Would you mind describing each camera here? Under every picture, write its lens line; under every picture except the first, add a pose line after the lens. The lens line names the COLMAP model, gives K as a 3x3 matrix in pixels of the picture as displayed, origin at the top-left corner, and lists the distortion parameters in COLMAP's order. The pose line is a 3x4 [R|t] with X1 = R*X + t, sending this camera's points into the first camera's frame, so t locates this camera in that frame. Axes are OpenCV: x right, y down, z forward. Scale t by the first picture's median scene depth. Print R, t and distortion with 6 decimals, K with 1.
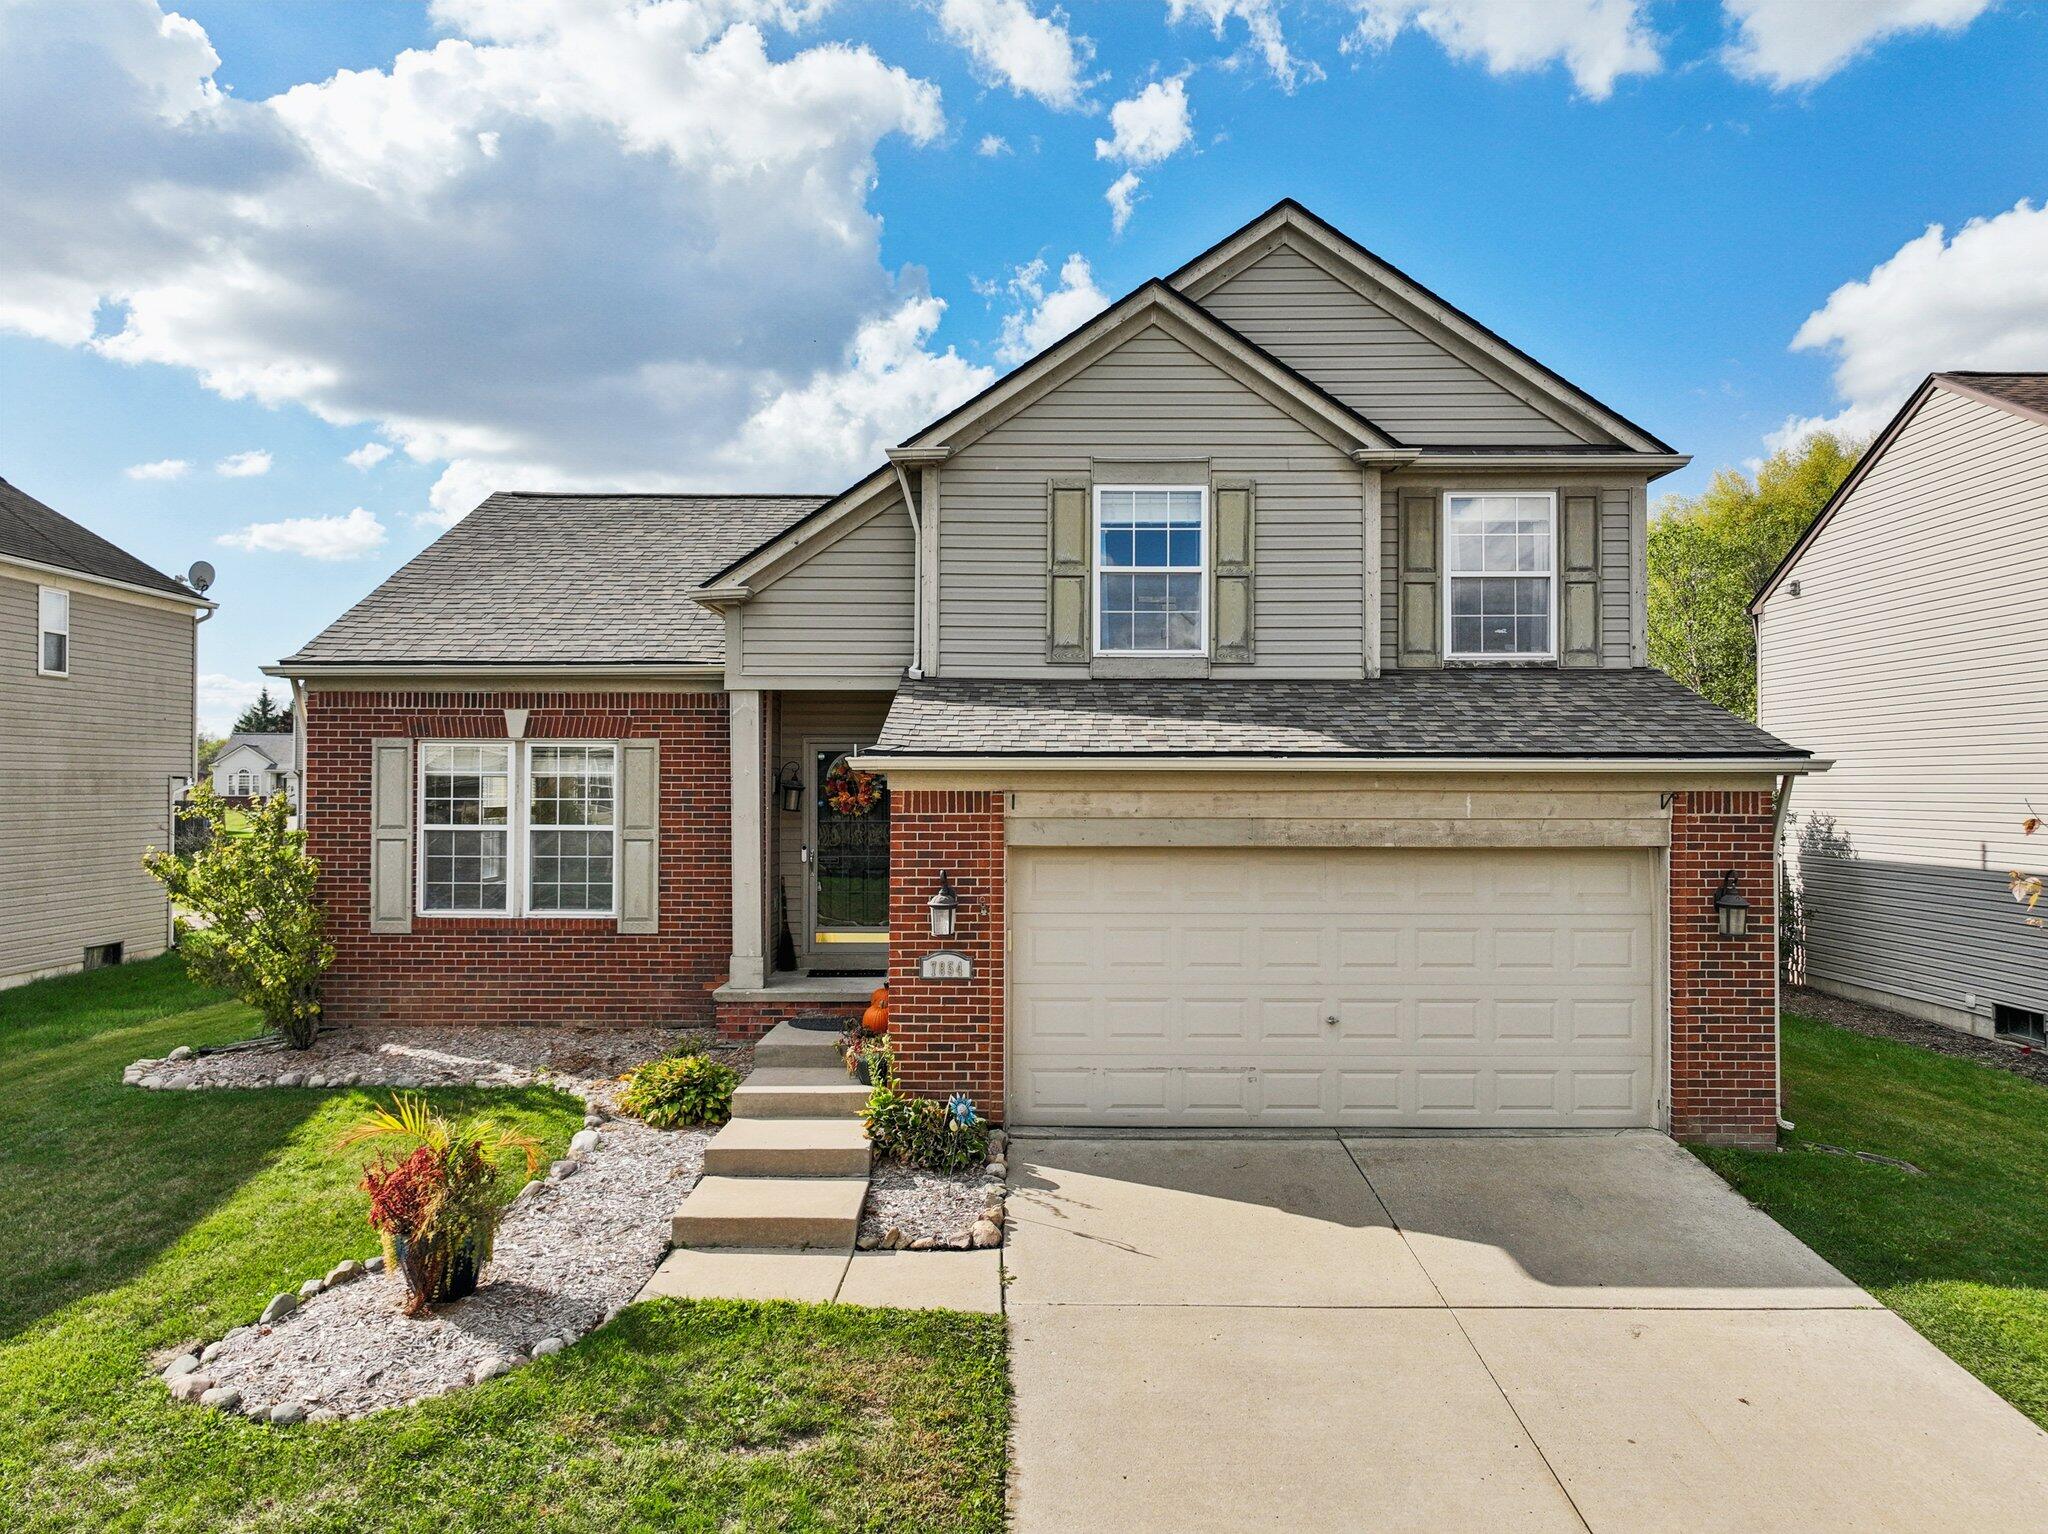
lens RADIAL K [[1439.1, 0, 1032.0], [0, 1439.1, 767.5], [0, 0, 1]] dist [0.002506, 0.010927]
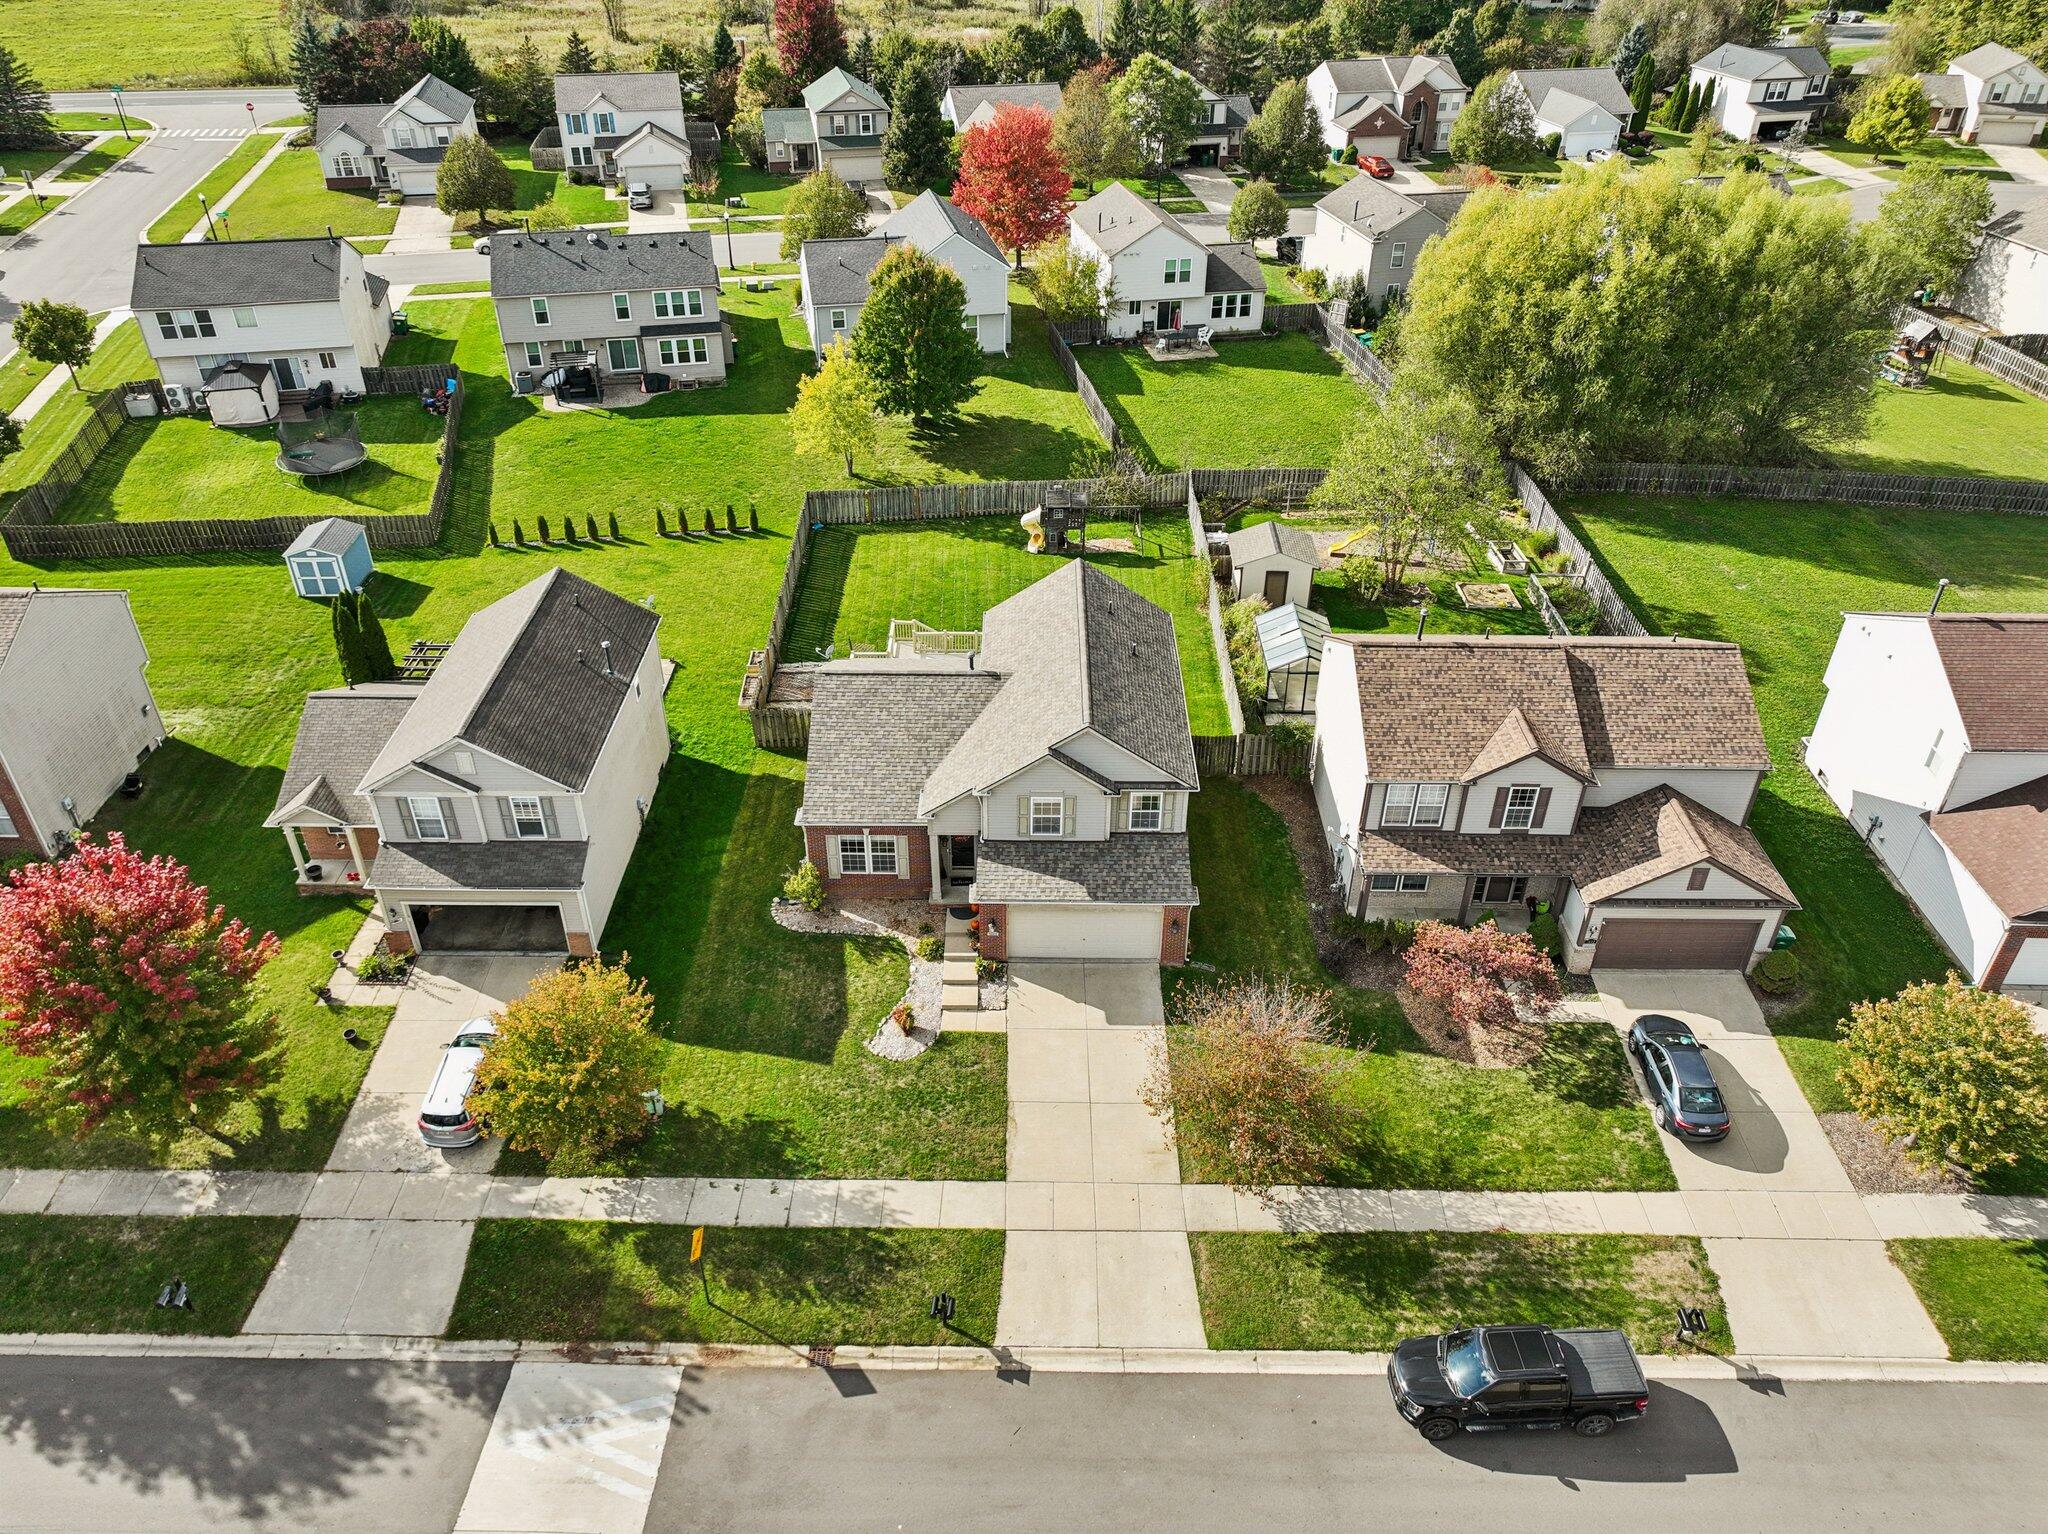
lens RADIAL K [[1427.8, 0, 1017.7], [0, 1427.8, 766.3], [0, 0, 1]] dist [-0.000805, -0.000006]
pose [[0.999921, 0.006174, -0.010960, 0.048593], [0.001495, 0.806783, 0.590846, -2.342536], [0.012490, -0.590816, 0.806710, -1.800752]]
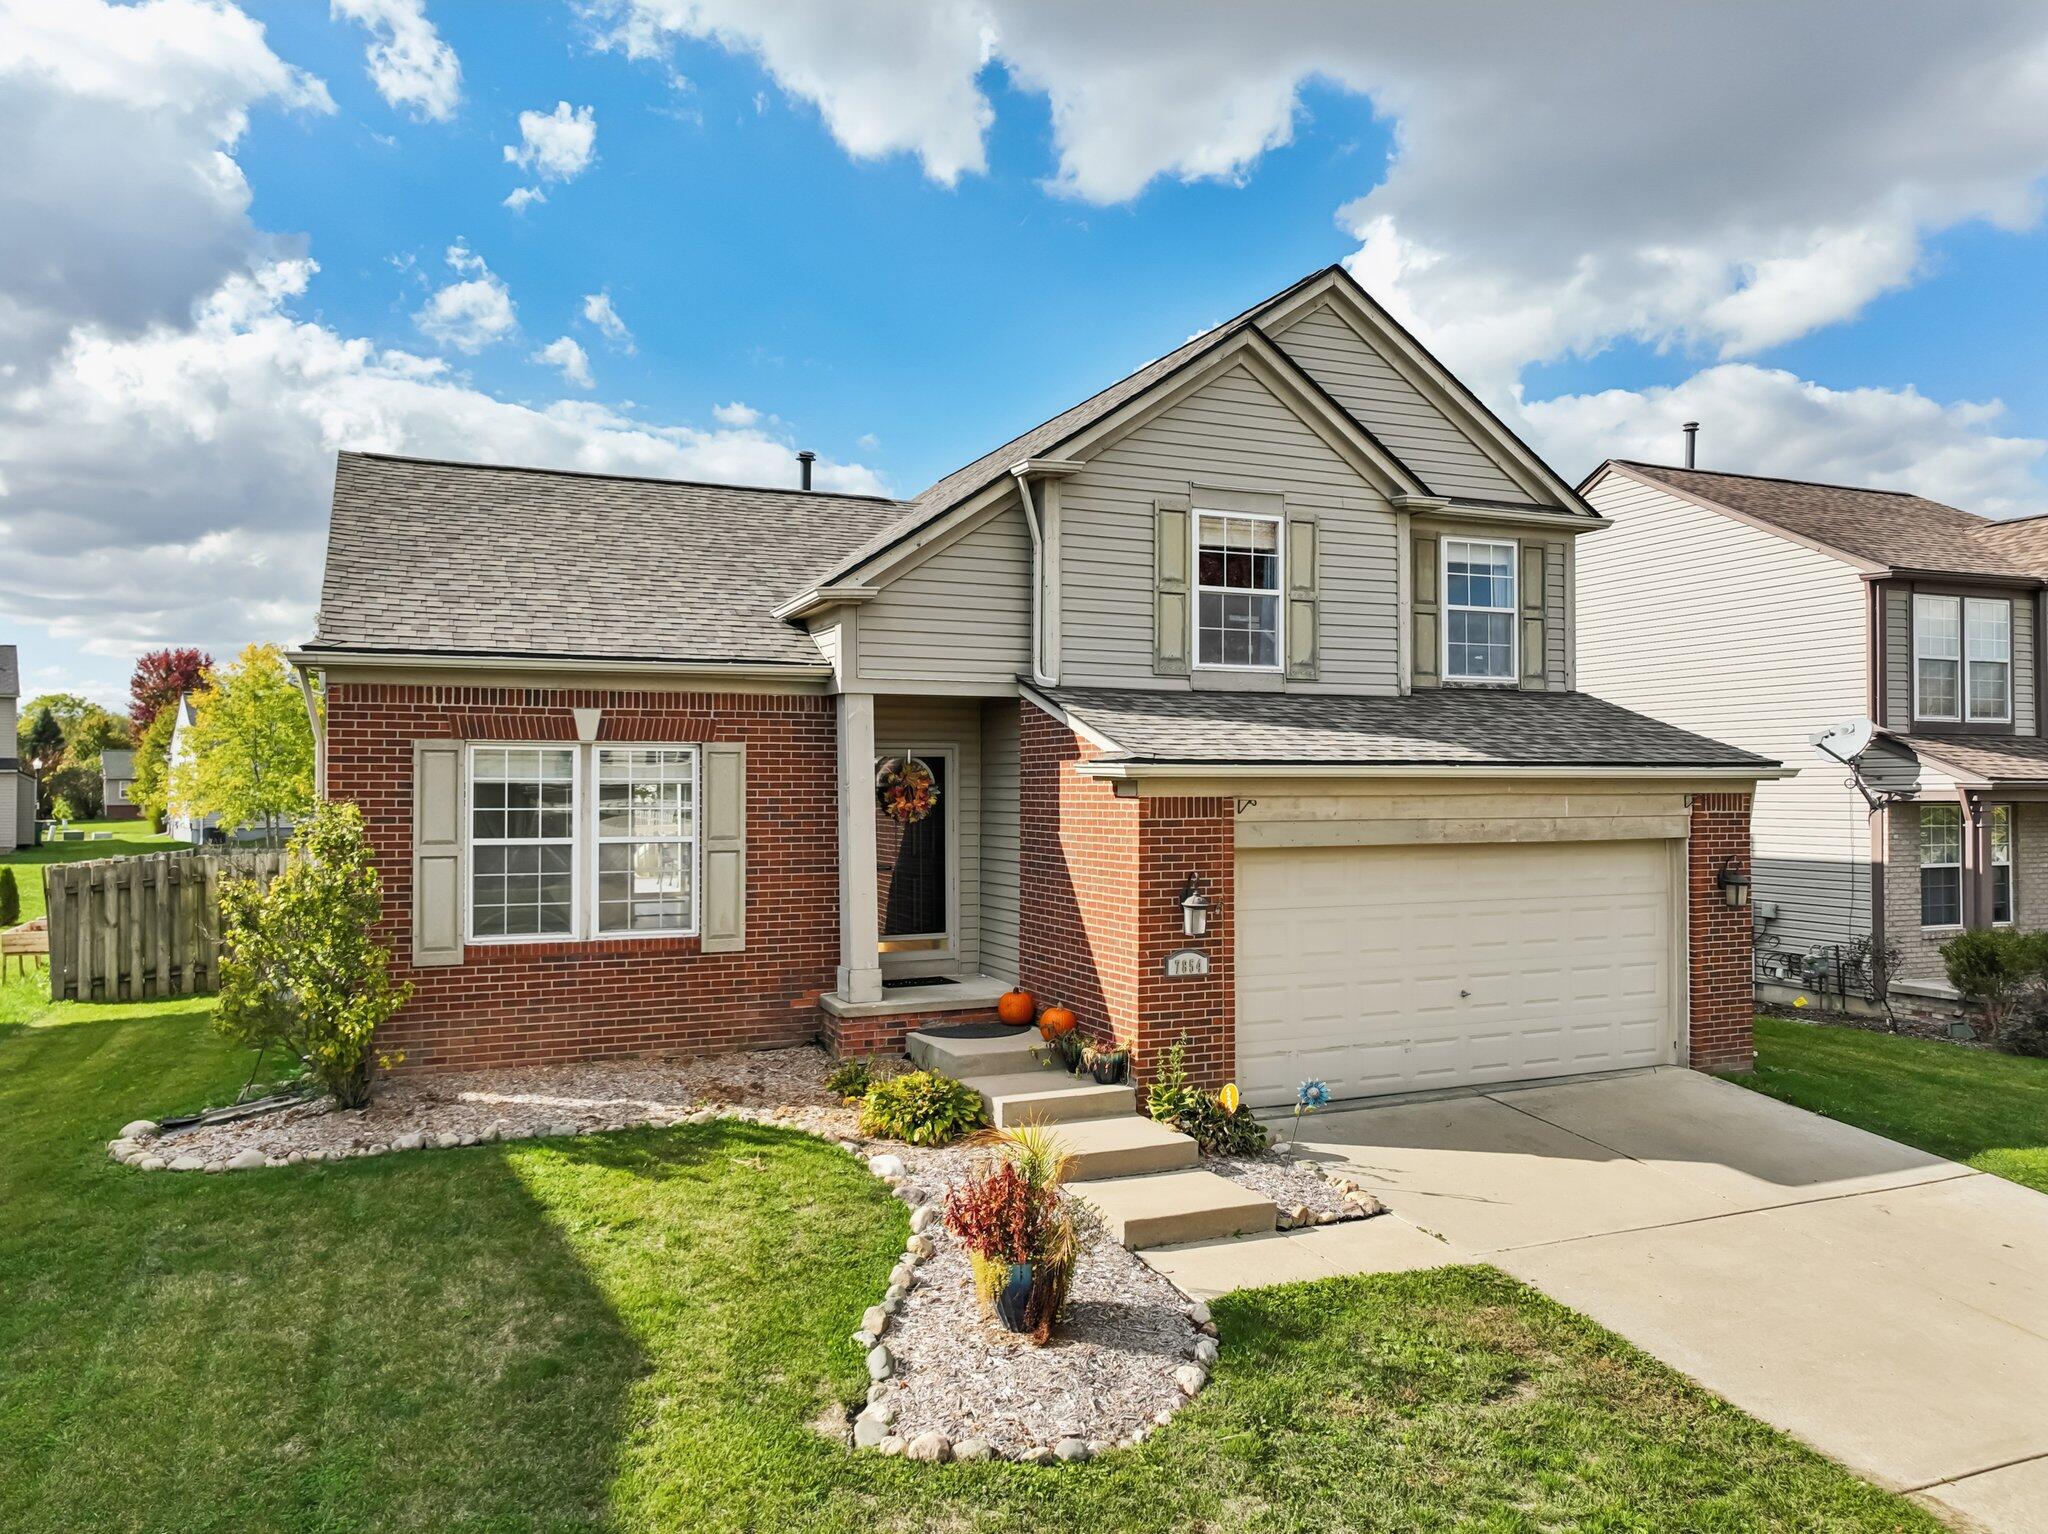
lens RADIAL K [[1441.3, 0, 1023.8], [0, 1441.3, 770.2], [0, 0, 1]] dist [0.002889, 0.006512]
pose [[0.916503, 0.000691, 0.400027, -0.498702], [-0.001143, 0.999999, 0.000893, -0.003489], [-0.400026, -0.001276, 0.916503, 0.071371]]
